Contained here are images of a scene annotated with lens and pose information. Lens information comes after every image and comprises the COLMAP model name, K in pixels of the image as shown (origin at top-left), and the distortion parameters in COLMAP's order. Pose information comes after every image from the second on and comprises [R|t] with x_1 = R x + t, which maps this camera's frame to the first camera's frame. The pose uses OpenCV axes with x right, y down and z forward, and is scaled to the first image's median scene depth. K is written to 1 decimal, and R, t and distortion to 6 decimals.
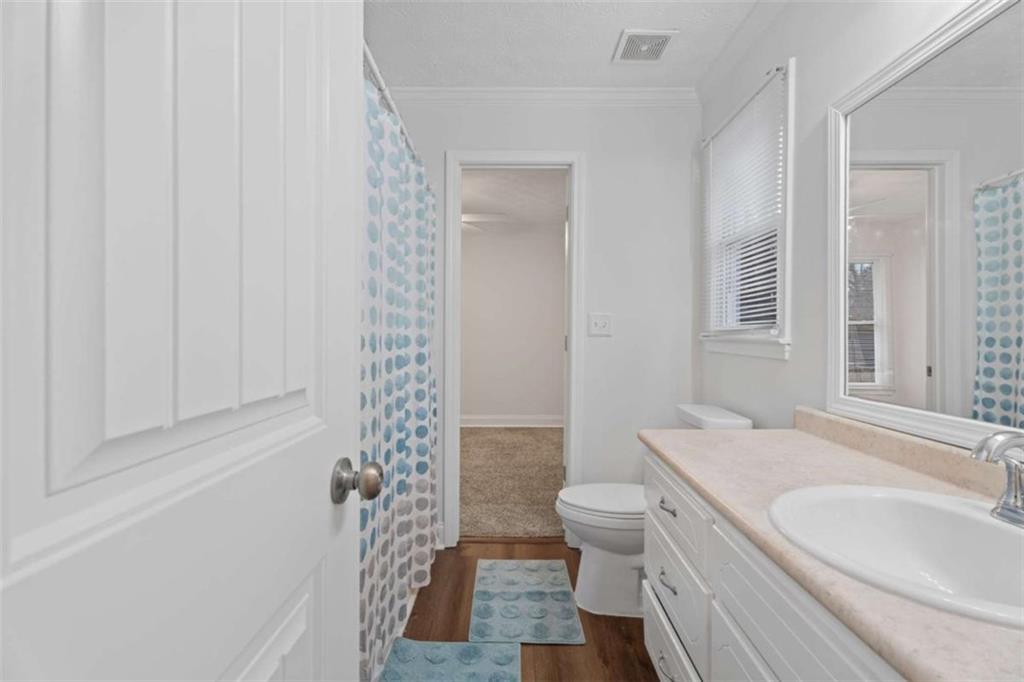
lens RADIAL K [[454.3, 0, 510.7], [0, 454.3, 335.5], [0, 0, 1]] dist [0.000891, -0.000658]
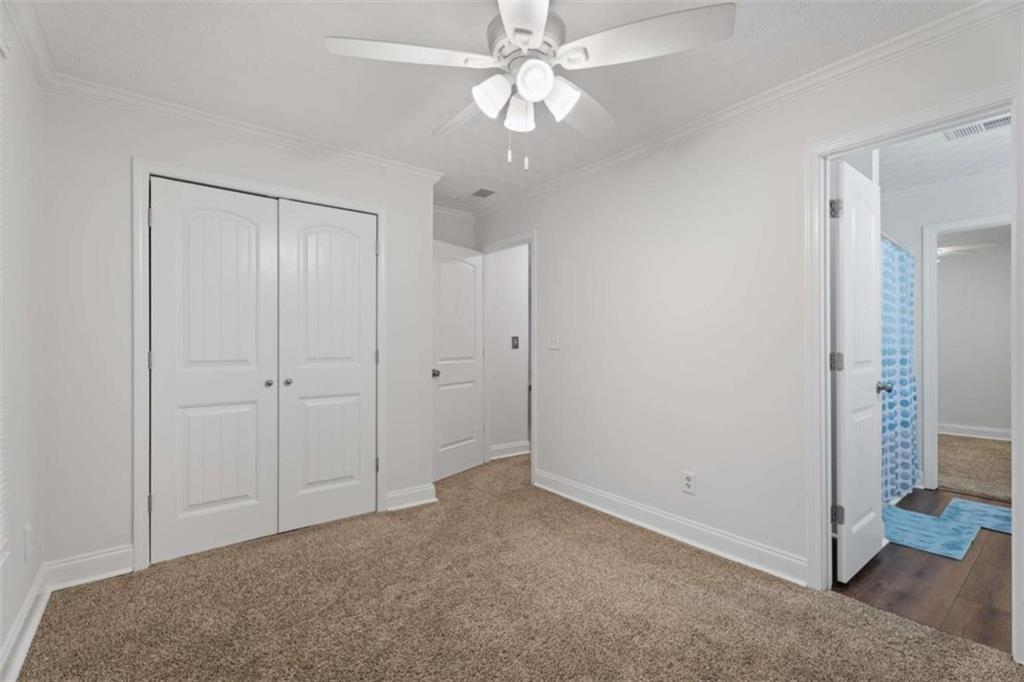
lens RADIAL K [[454.3, 0, 510.5], [0, 454.3, 345.9], [0, 0, 1]] dist [0.000891, -0.000658]
pose [[0.623260, -0.008745, -0.781966, 0.227881], [0.001246, 0.999947, -0.010190, 0.006690], [0.782014, 0.005376, 0.623238, -1.274662]]
